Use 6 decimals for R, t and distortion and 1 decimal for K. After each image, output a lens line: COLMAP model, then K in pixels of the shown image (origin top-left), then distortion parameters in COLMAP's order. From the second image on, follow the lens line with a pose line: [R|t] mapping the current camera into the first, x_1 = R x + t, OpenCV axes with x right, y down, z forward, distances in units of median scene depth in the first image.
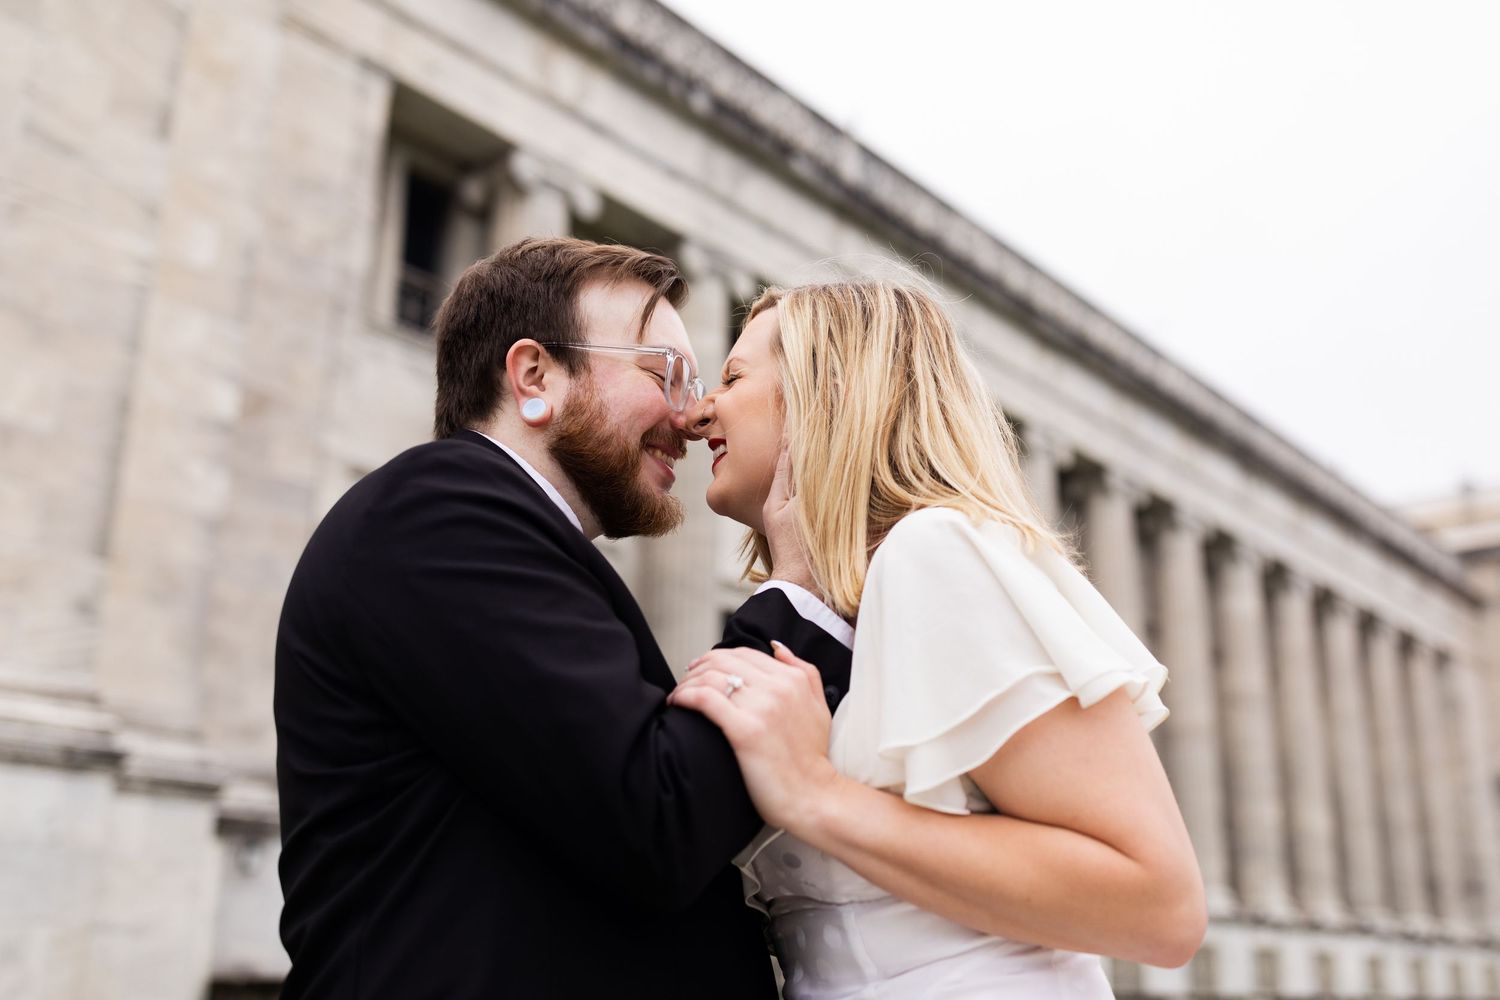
lens RADIAL K [[1579.5, 0, 750.1], [0, 1579.5, 474.2], [0, 0, 1]] dist [0.004279, -0.004816]
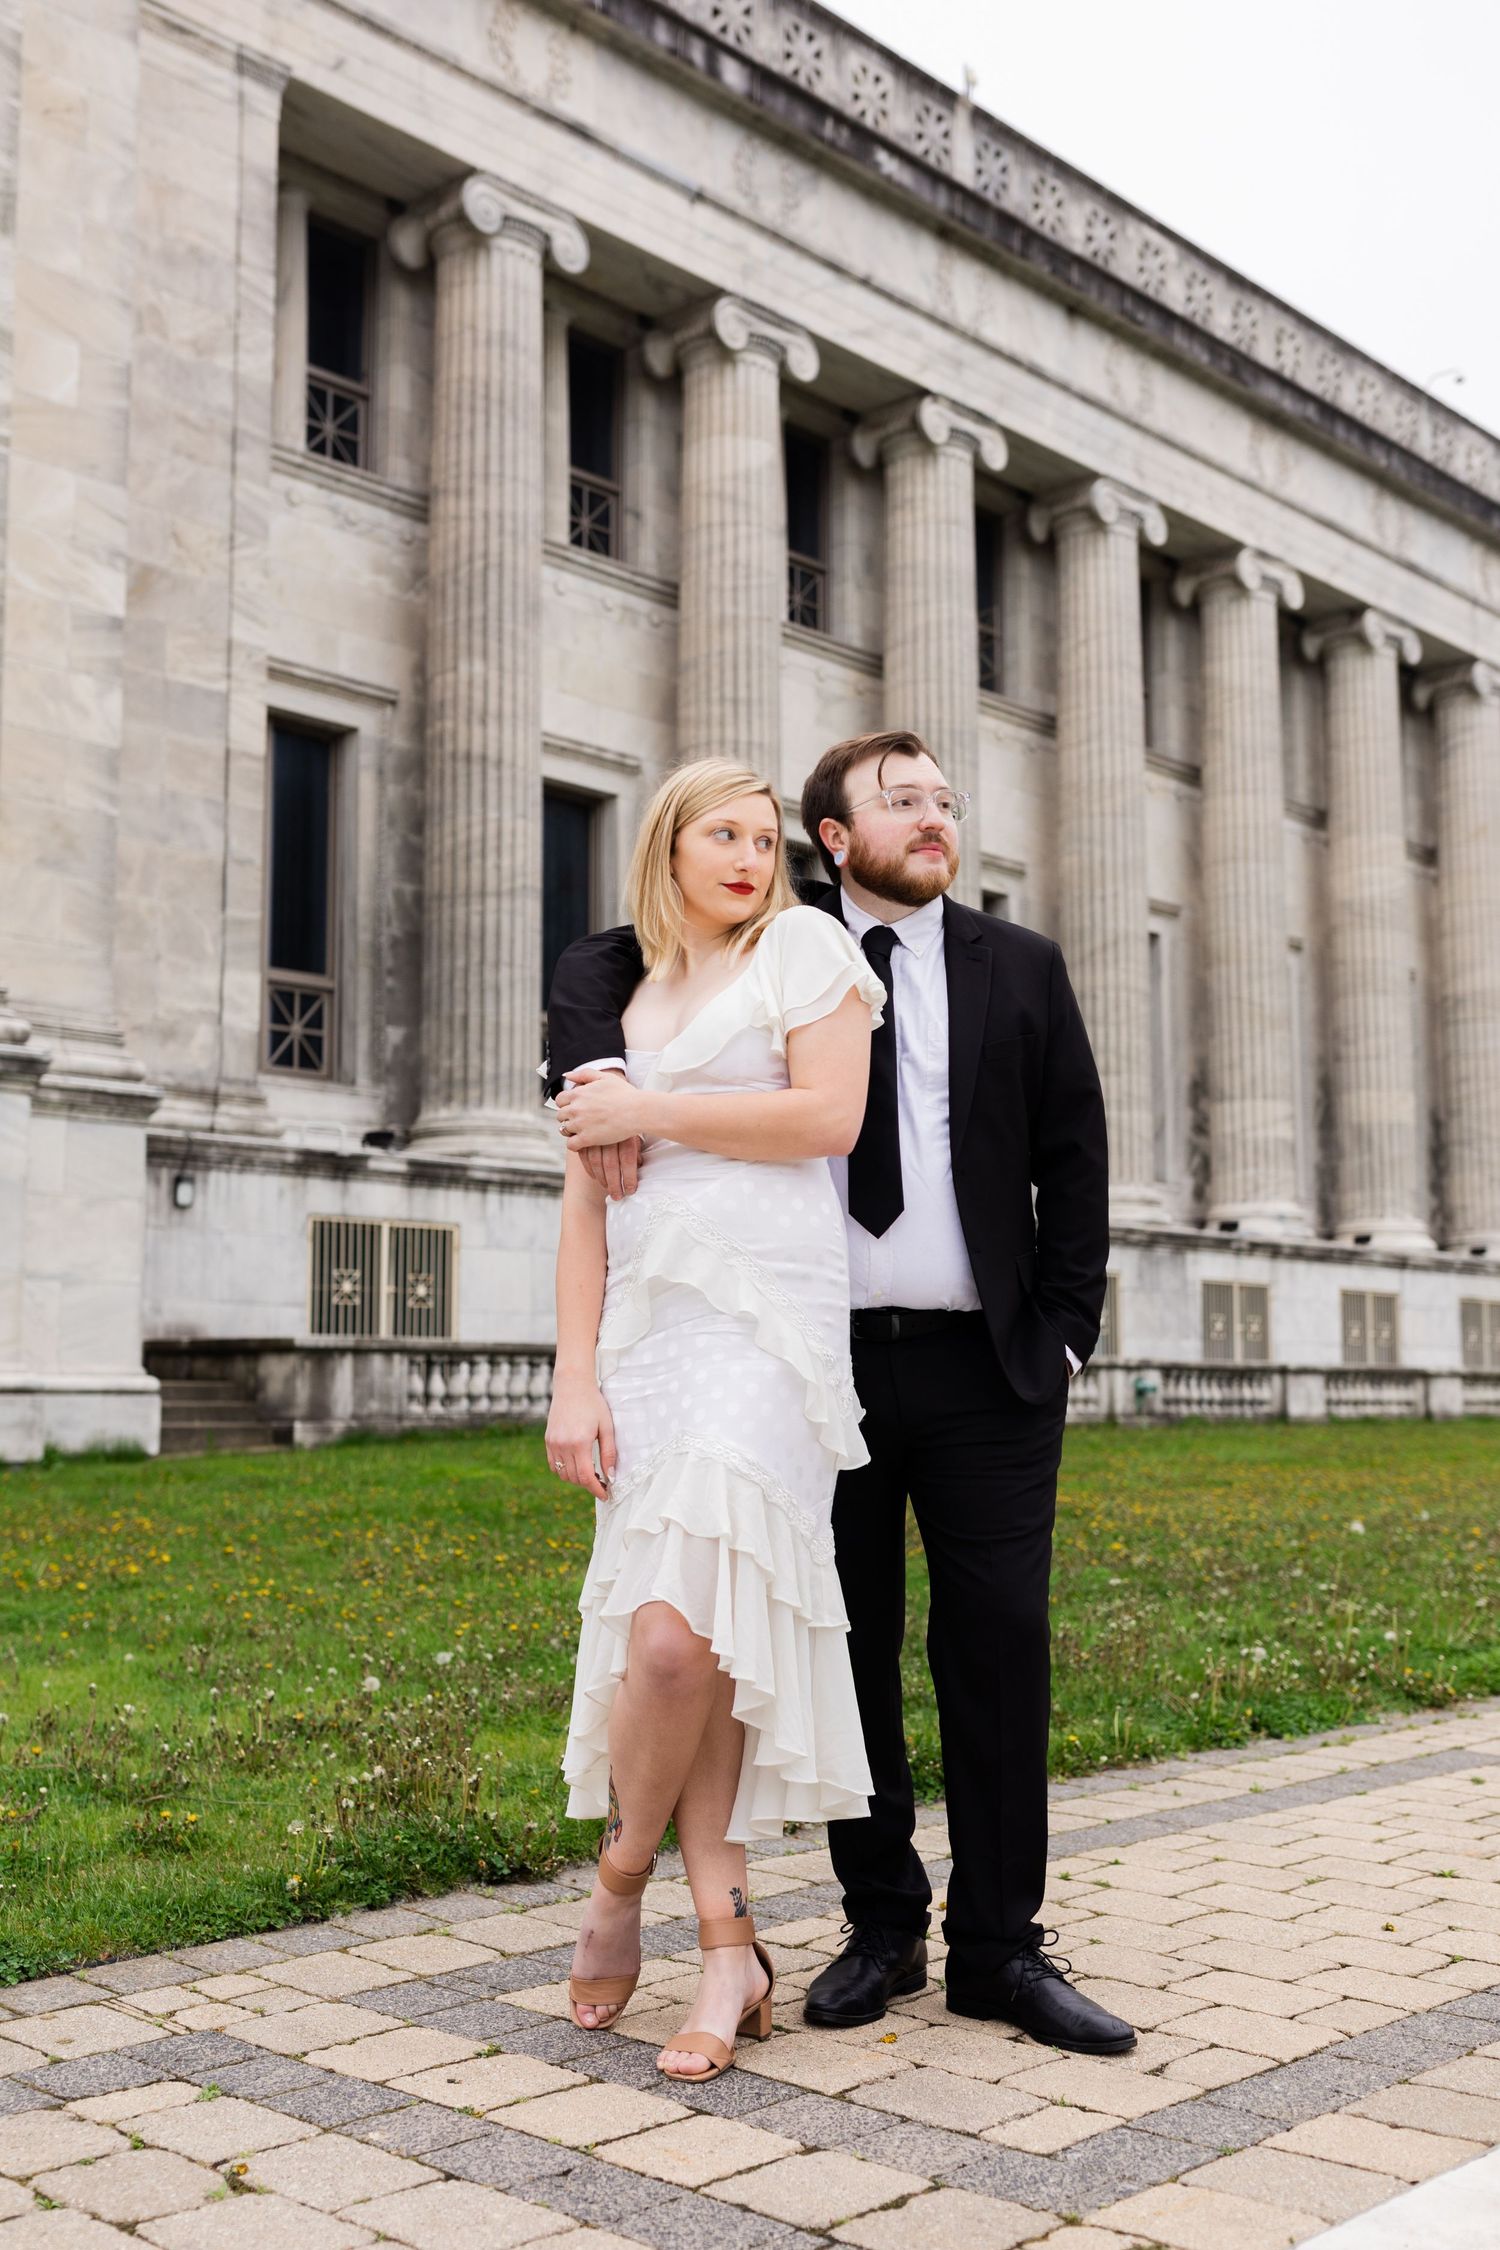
lens RADIAL K [[2445.8, 0, 750.8], [0, 2445.8, 1077.8], [0, 0, 1]] dist [0.009427, -0.007789]
pose [[0.999353, -0.018988, -0.030557, -0.002455], [0.024335, 0.982350, 0.185461, -0.026640], [0.026496, -0.186085, 0.982176, -0.152607]]
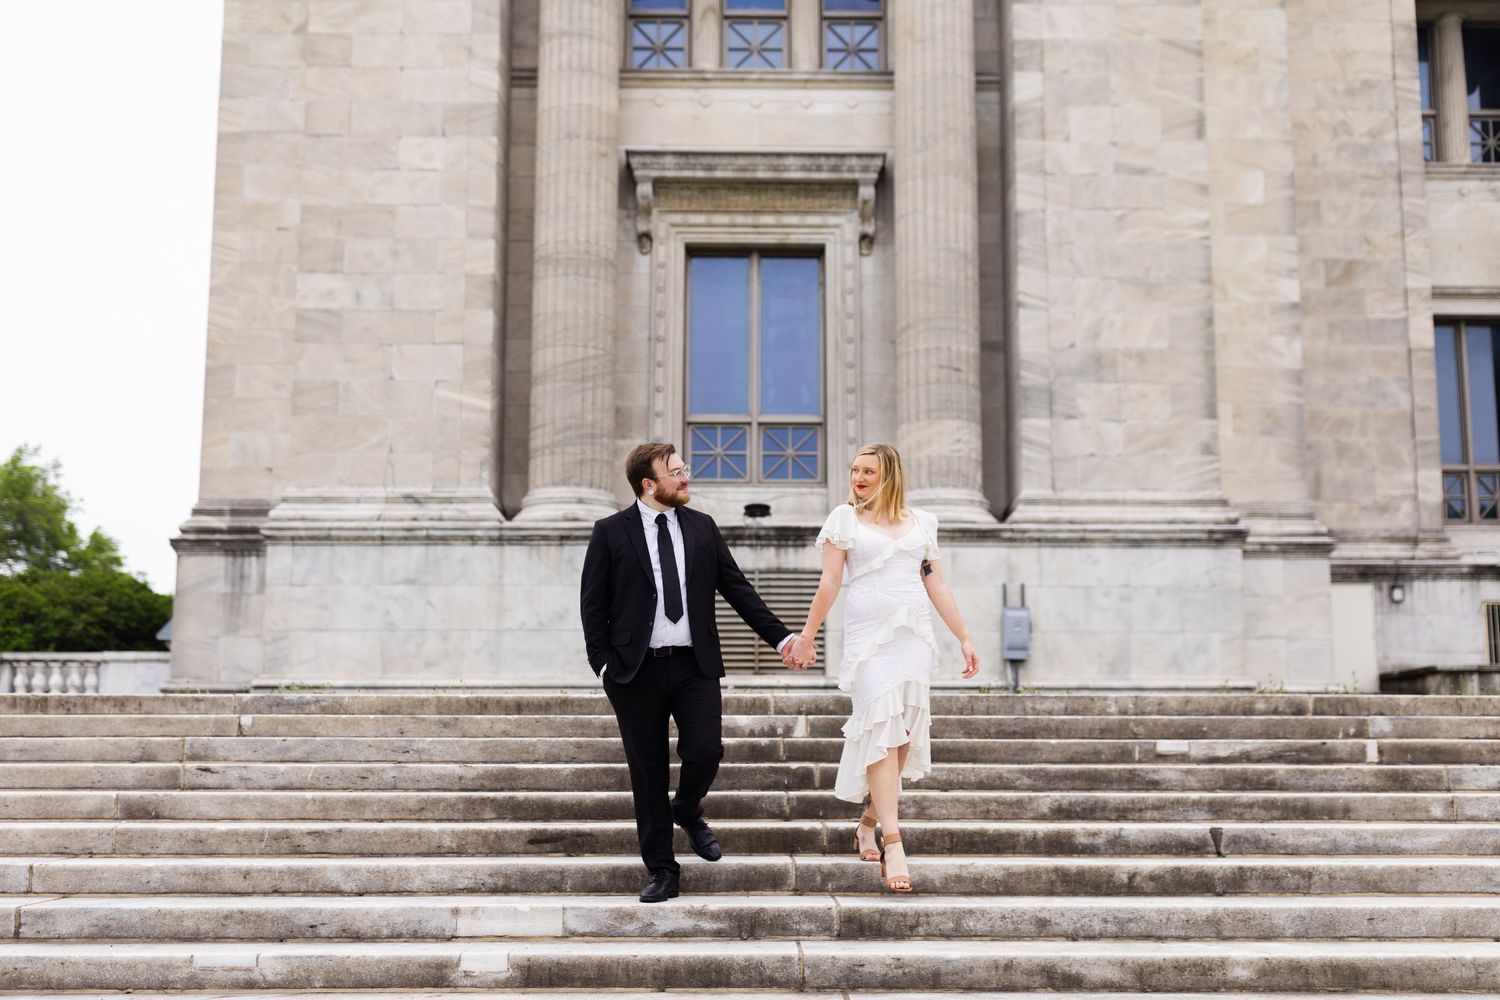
lens RADIAL K [[1630.5, 0, 750.0], [0, 1630.5, 500.0], [0, 0, 1]] dist [0.009427, -0.007789]
pose [[0.666213, -0.144163, -0.731694, 0.387172], [0.243771, 0.969338, 0.030970, -0.025767], [0.704794, -0.198999, 0.680929, -0.392614]]
